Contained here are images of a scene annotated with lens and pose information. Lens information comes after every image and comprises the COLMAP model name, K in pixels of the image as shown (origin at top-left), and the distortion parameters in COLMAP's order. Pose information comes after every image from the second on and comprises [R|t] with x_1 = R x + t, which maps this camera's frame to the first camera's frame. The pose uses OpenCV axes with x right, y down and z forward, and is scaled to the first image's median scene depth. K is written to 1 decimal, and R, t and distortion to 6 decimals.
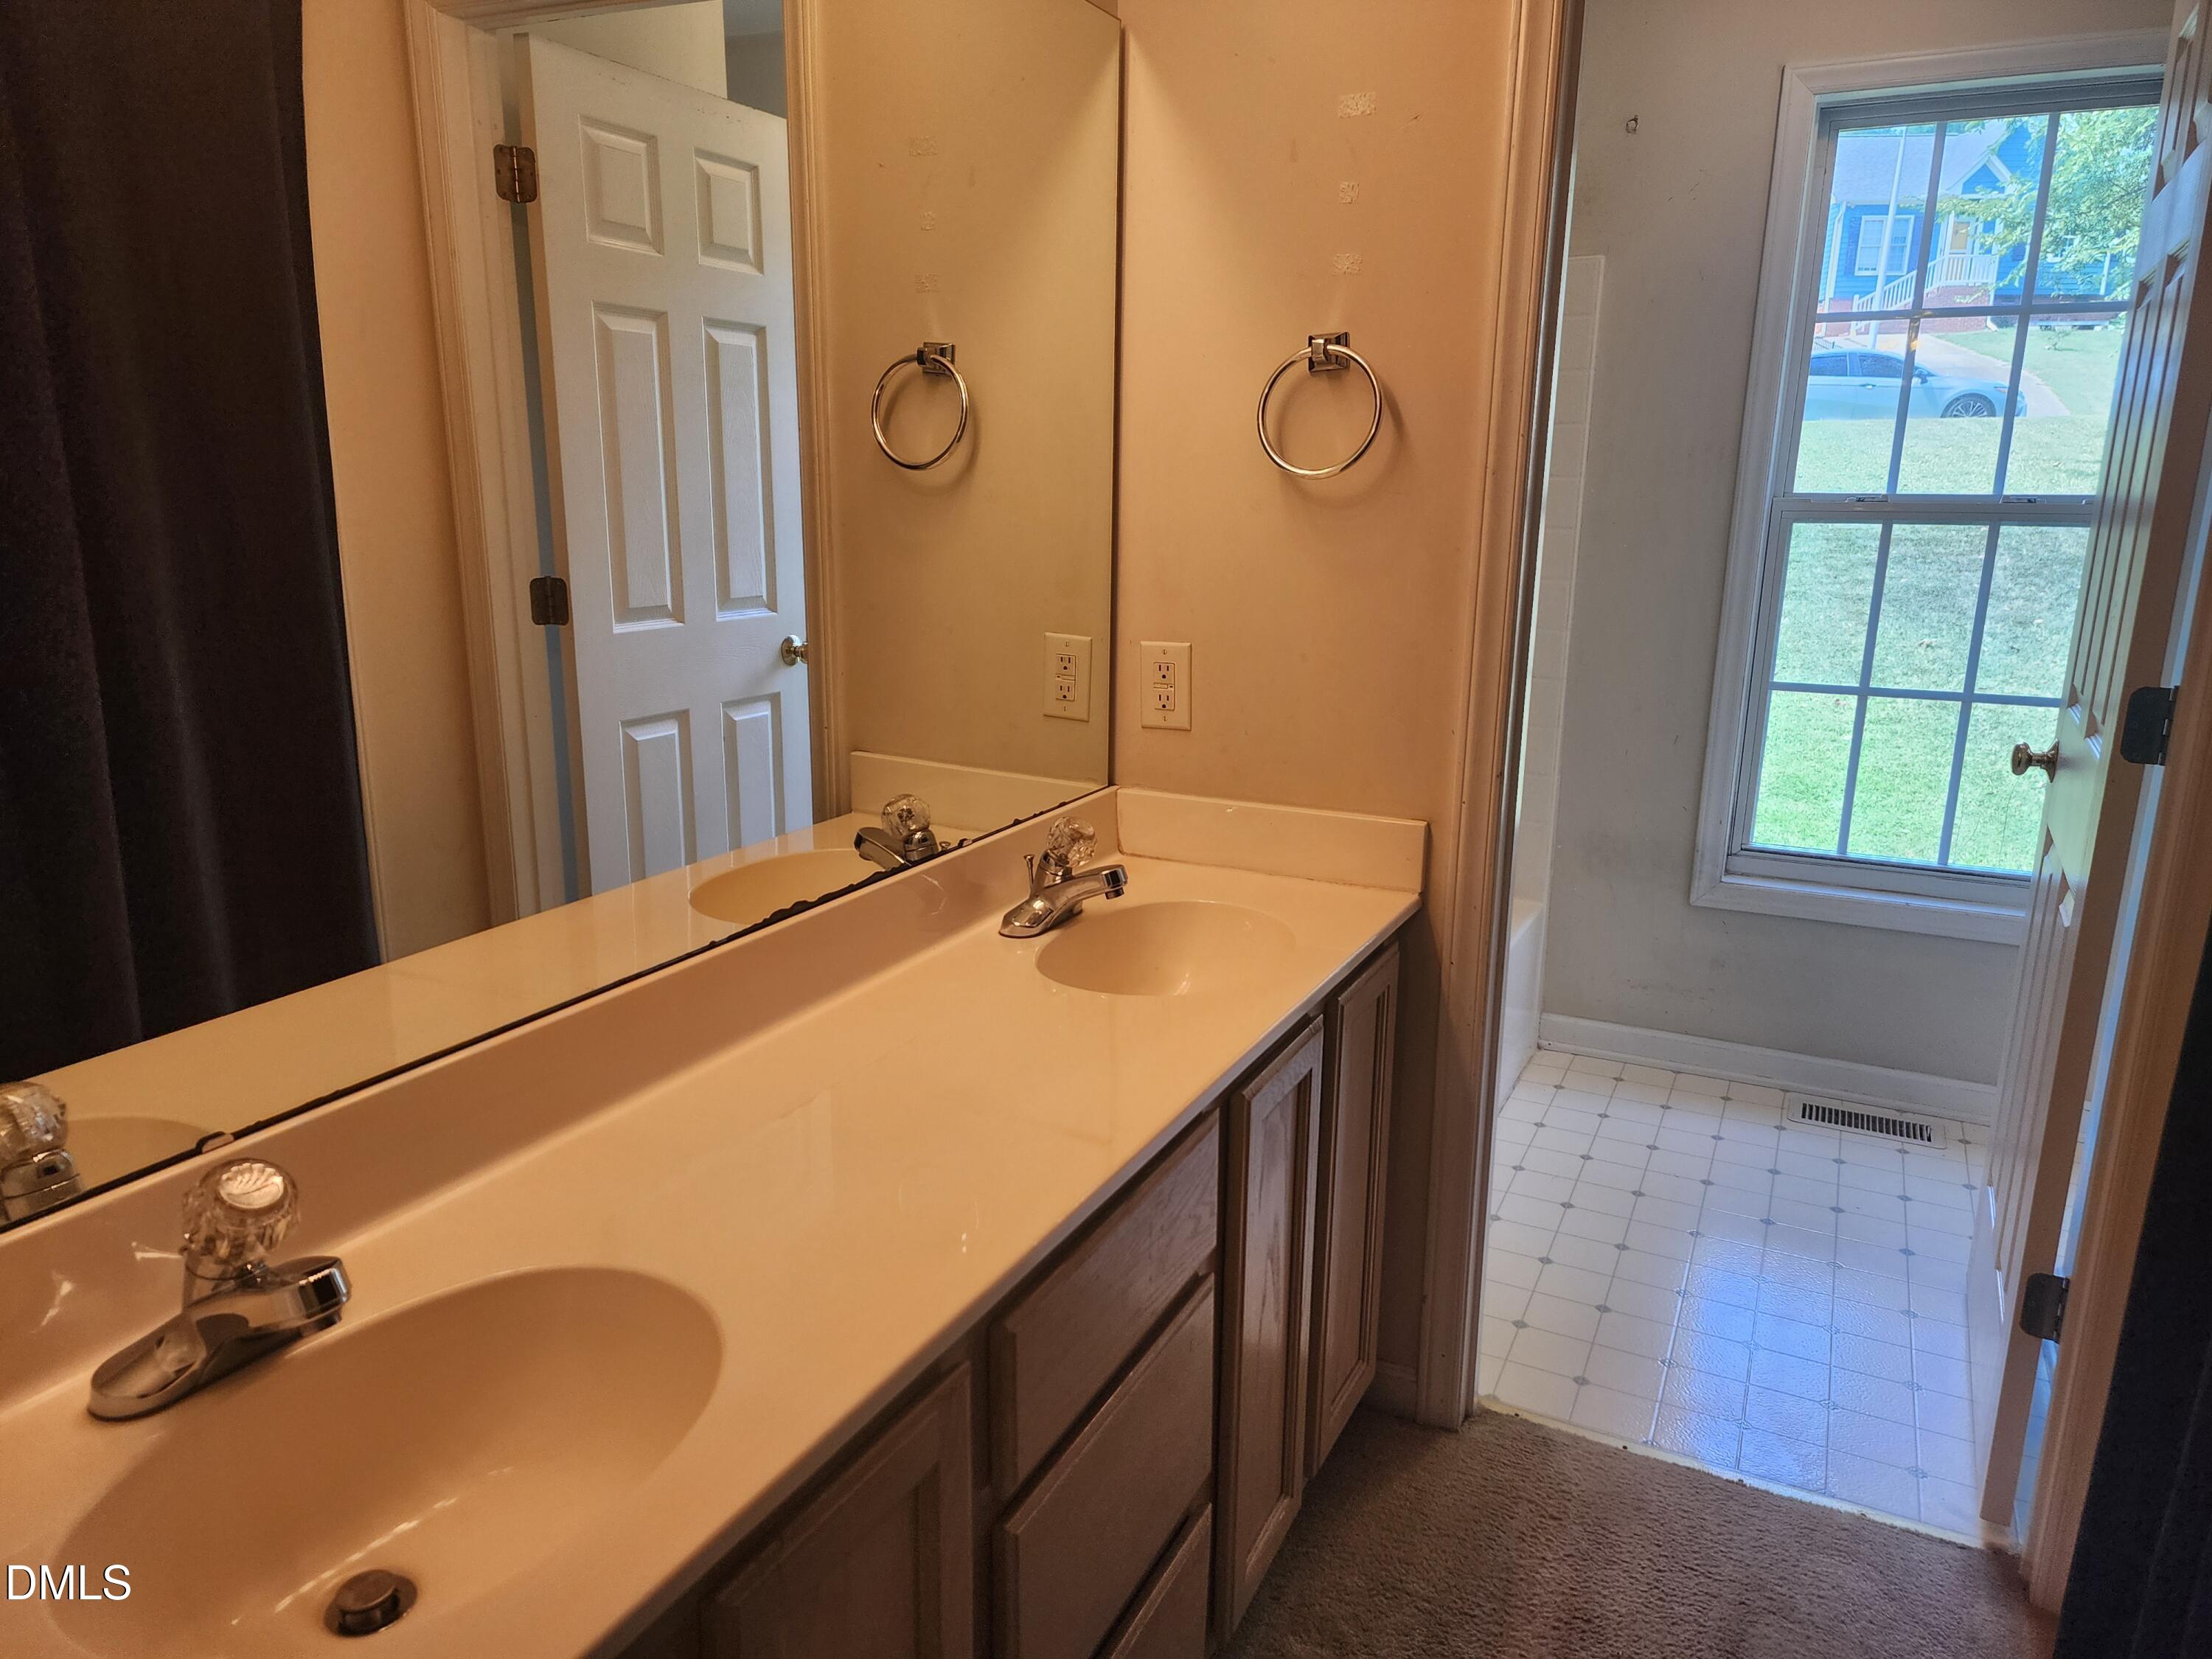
lens RADIAL K [[1464.3, 0, 1109.3], [0, 1464.3, 838.9], [0, 0, 1]] dist [0.092234, -0.077767]
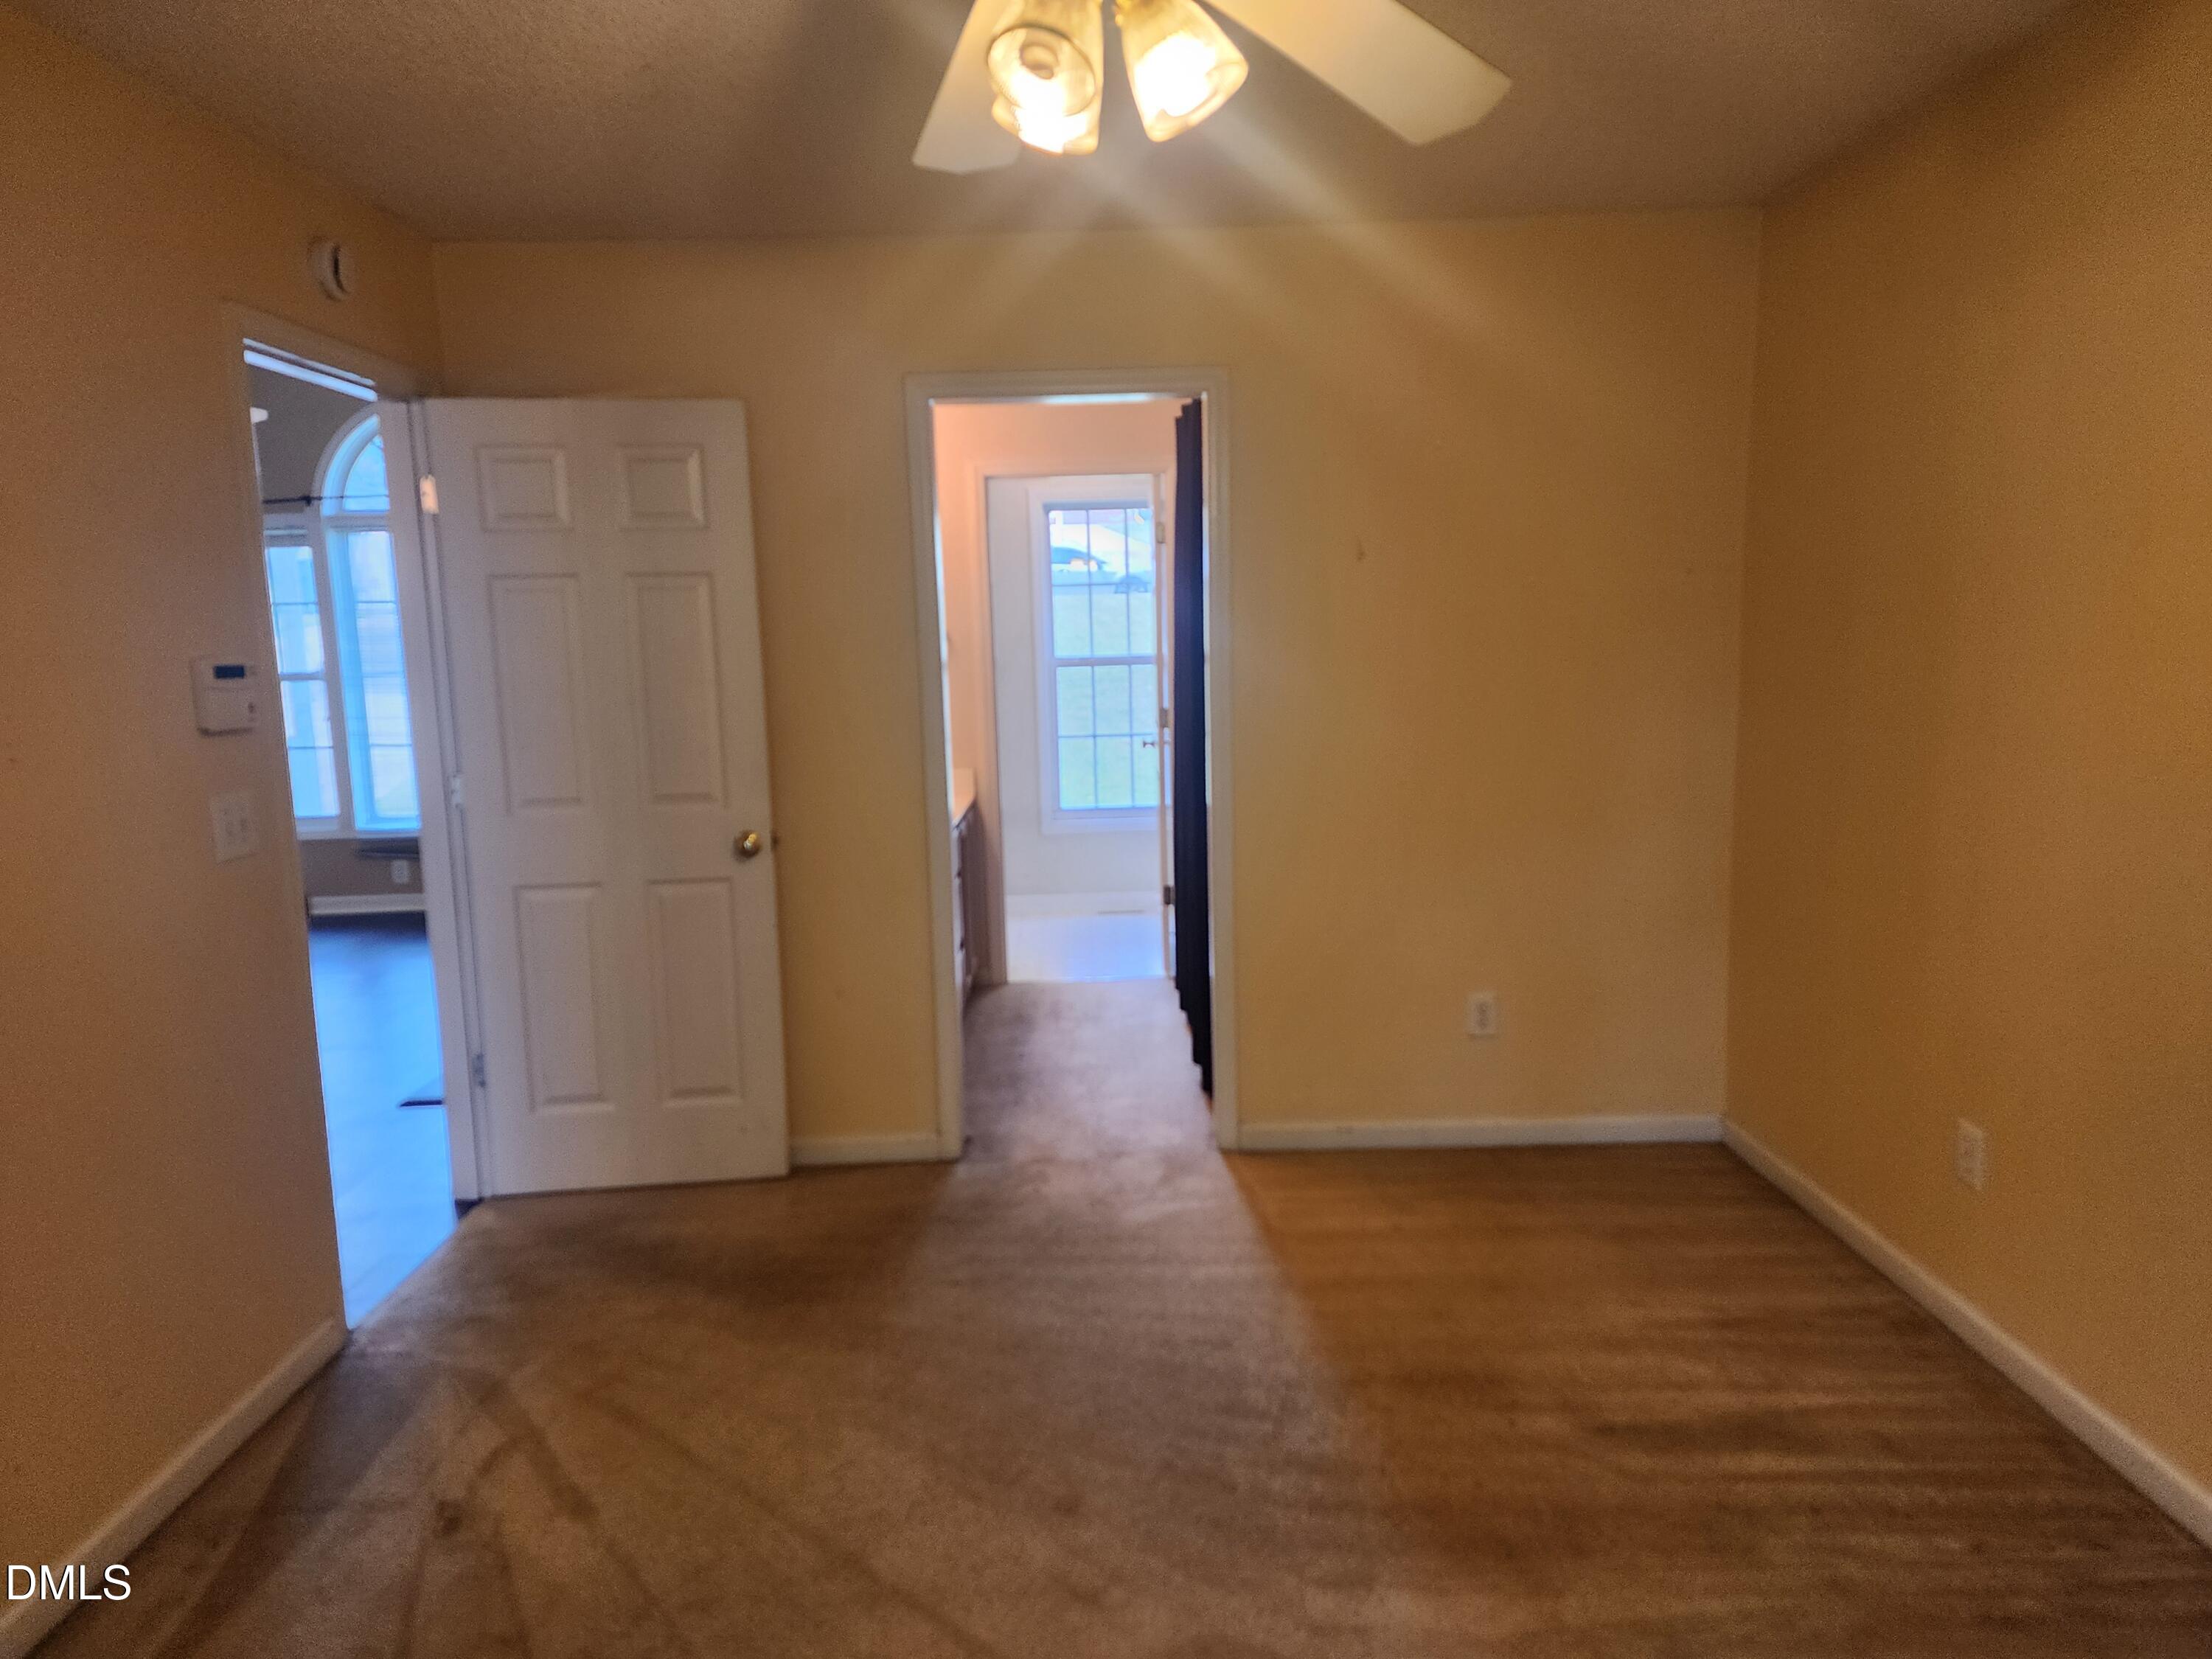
lens RADIAL K [[1464.3, 0, 1109.3], [0, 1464.3, 838.9], [0, 0, 1]] dist [0.092234, -0.077767]
pose [[0.884575, -0.095658, 0.456483, -0.563063], [0.144897, 0.986674, -0.074019, 0.241636], [-0.443320, 0.131618, 0.886648, -1.074941]]
